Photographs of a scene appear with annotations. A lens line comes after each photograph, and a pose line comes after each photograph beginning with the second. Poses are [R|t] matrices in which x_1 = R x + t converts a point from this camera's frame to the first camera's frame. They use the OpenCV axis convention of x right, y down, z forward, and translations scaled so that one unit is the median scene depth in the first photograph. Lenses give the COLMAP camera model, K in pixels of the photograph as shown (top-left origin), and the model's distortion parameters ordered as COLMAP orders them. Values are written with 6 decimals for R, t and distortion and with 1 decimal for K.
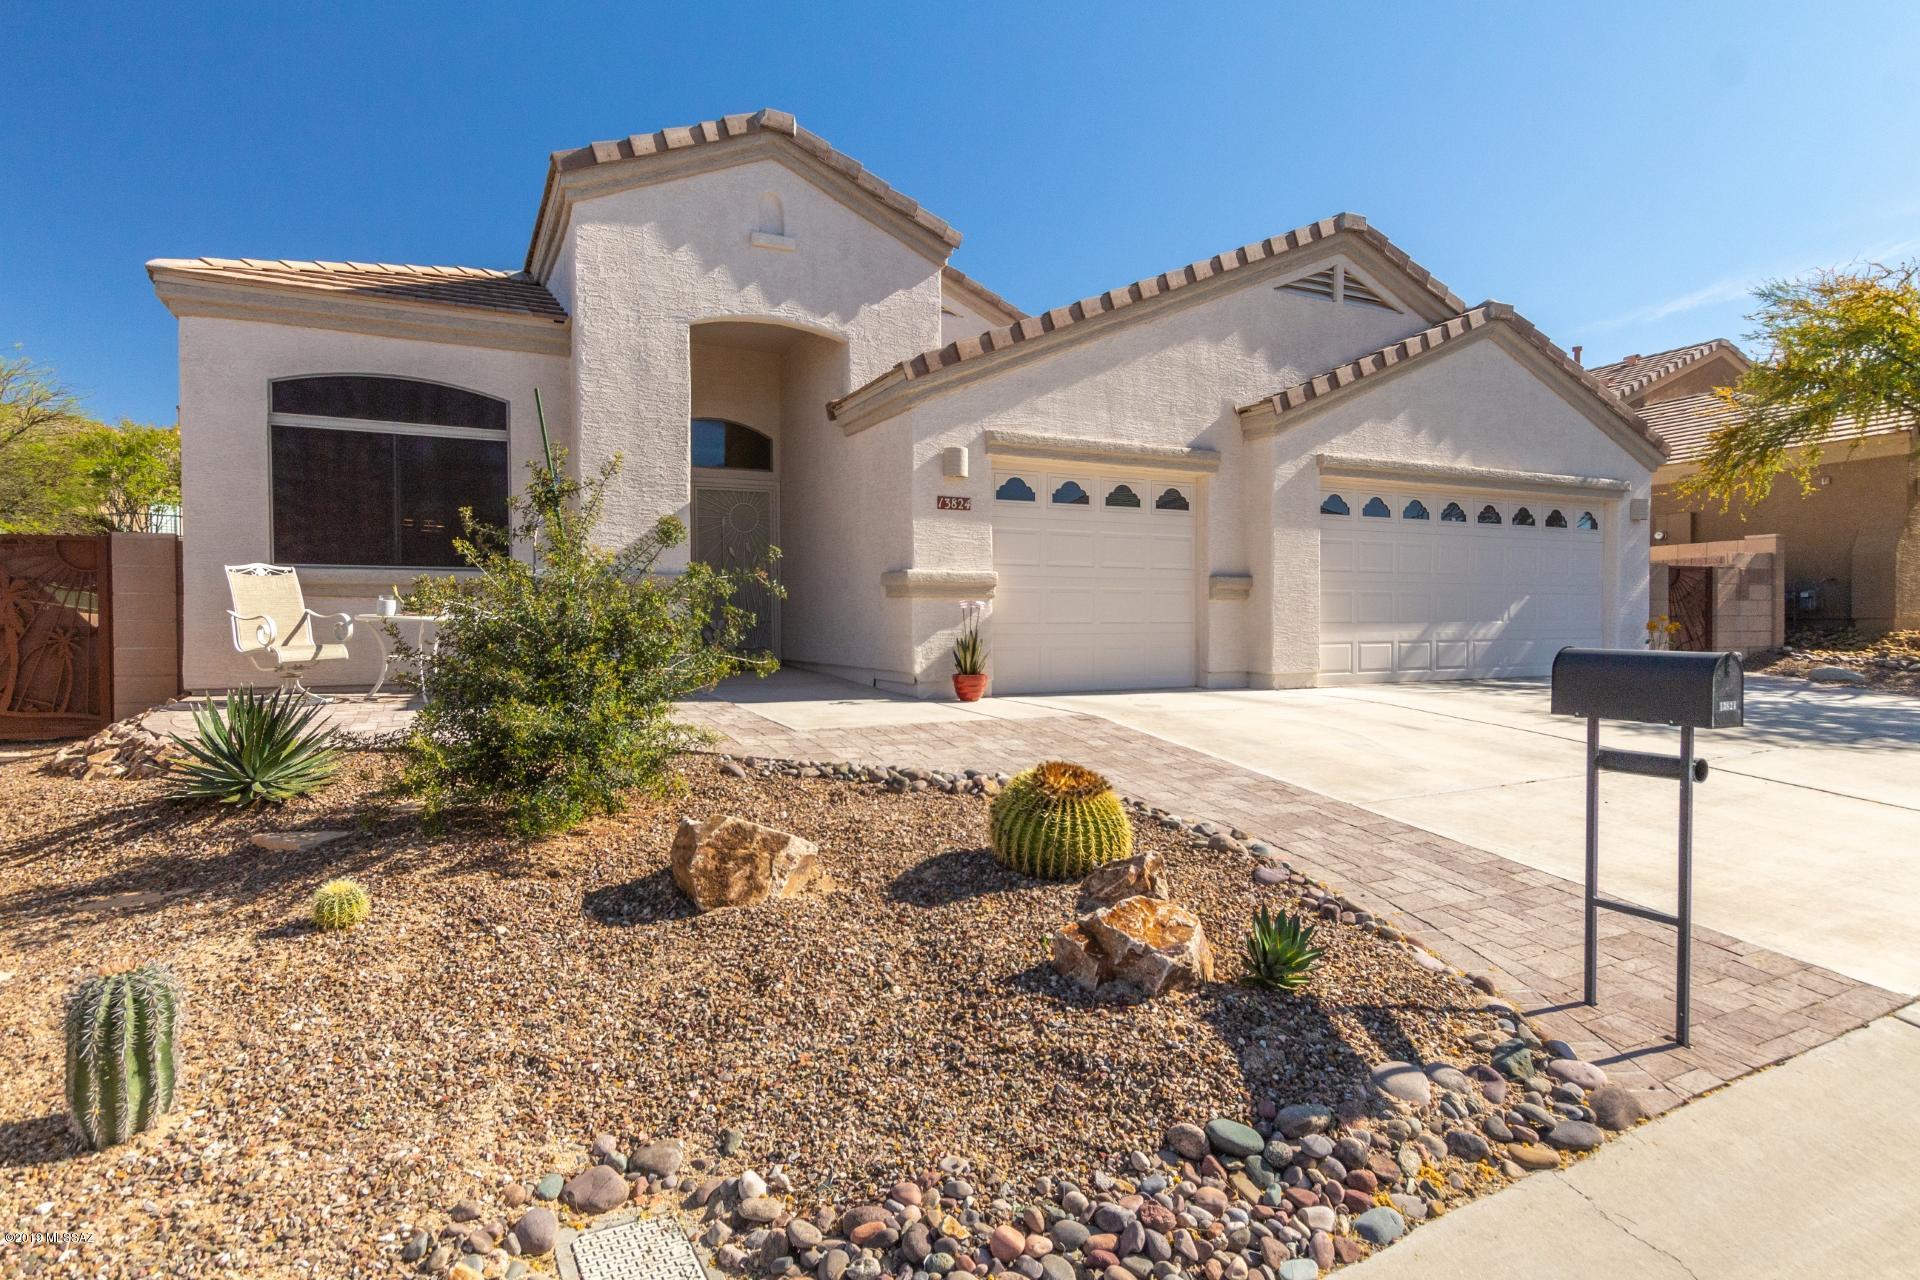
lens RADIAL K [[1048.0, 0, 961.4], [0, 1048.0, 622.5], [0, 0, 1]] dist [0.006030, -0.000790]
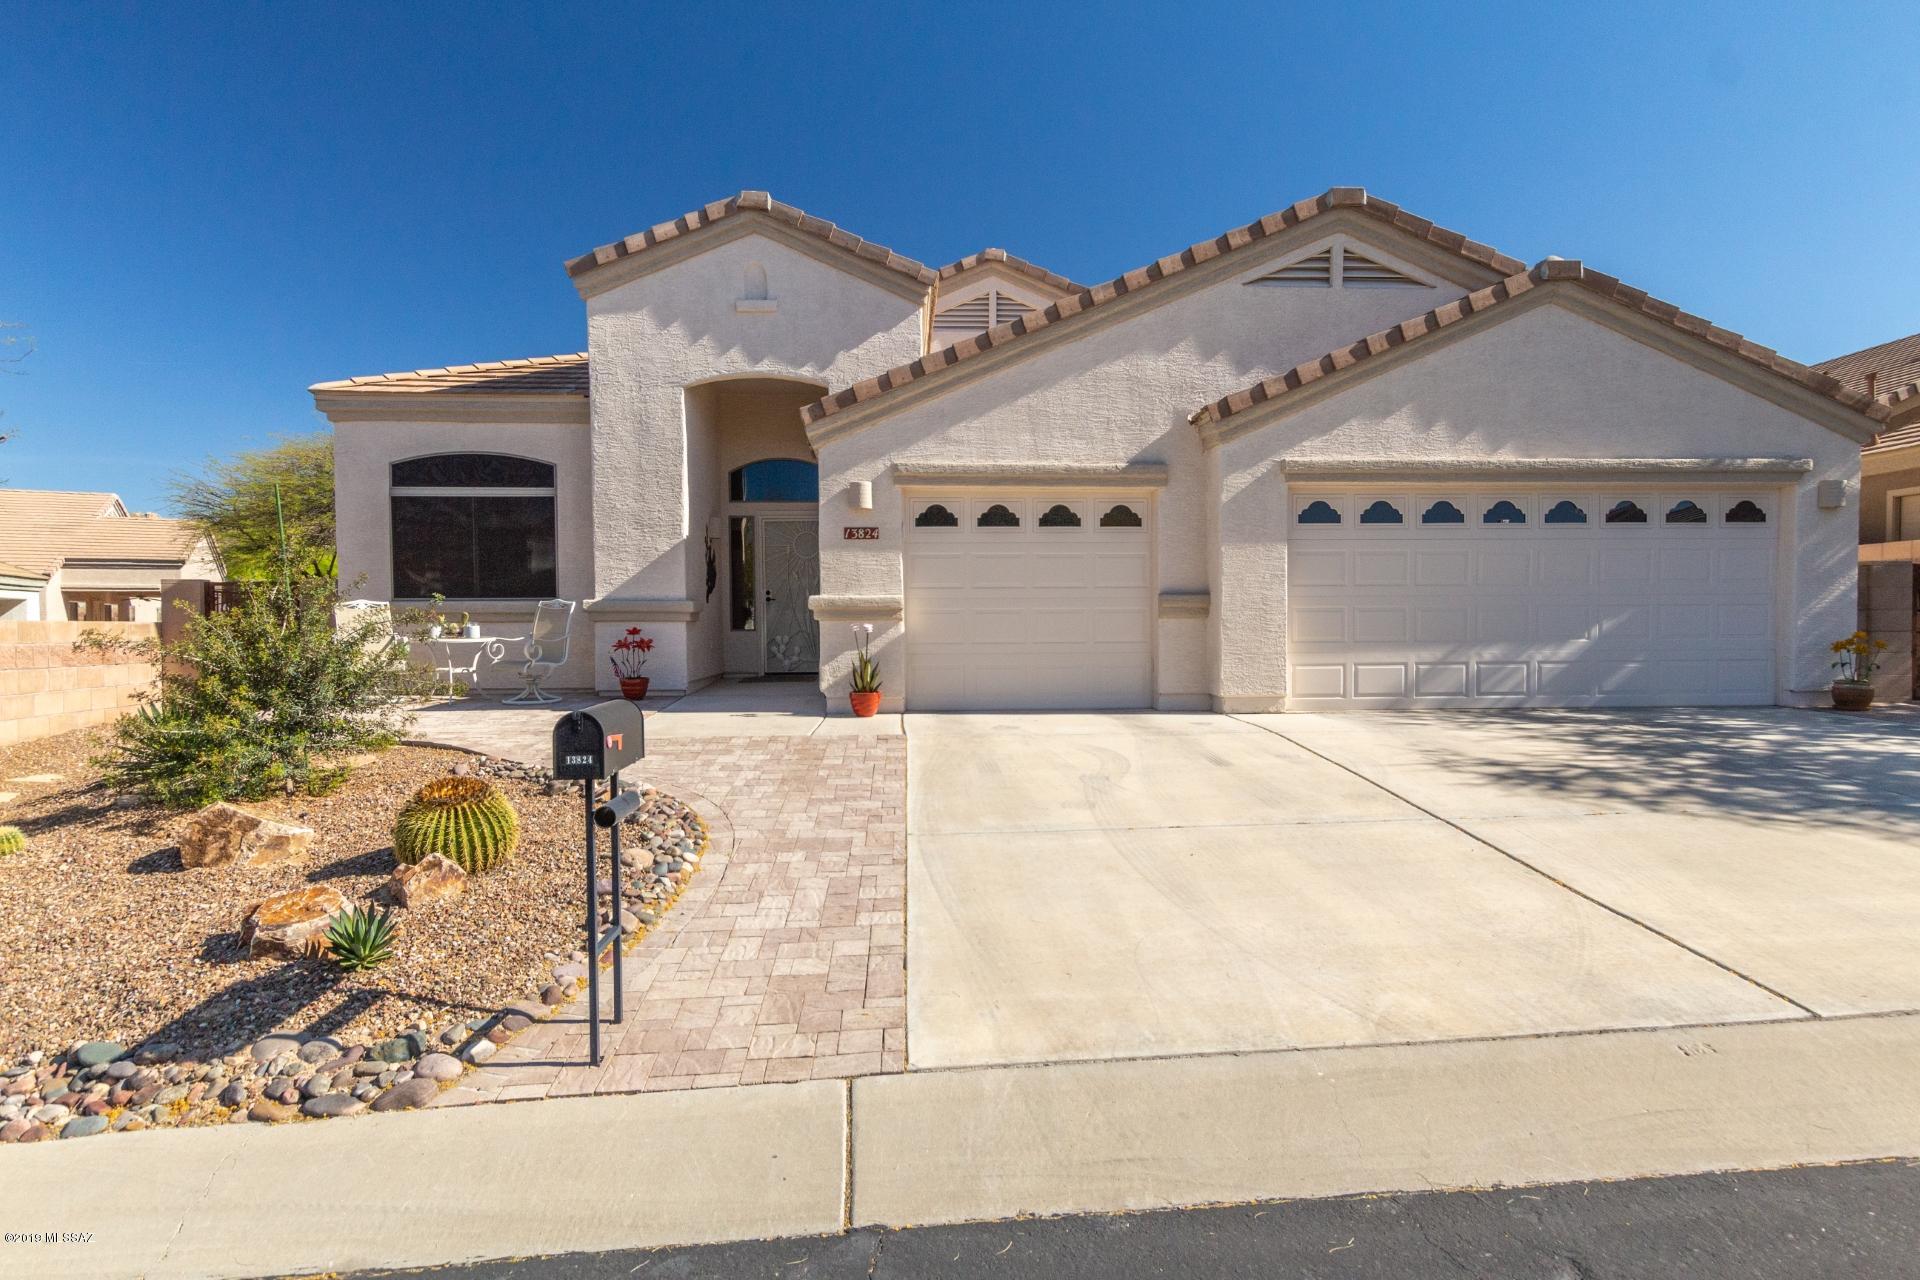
lens RADIAL K [[1048.0, 0, 961.4], [0, 1048.0, 622.5], [0, 0, 1]] dist [0.006030, -0.000790]
pose [[0.916195, -0.003134, -0.400721, 0.481432], [0.003045, 0.999995, -0.000859, -0.019023], [0.400721, -0.000434, 0.916200, 0.048832]]
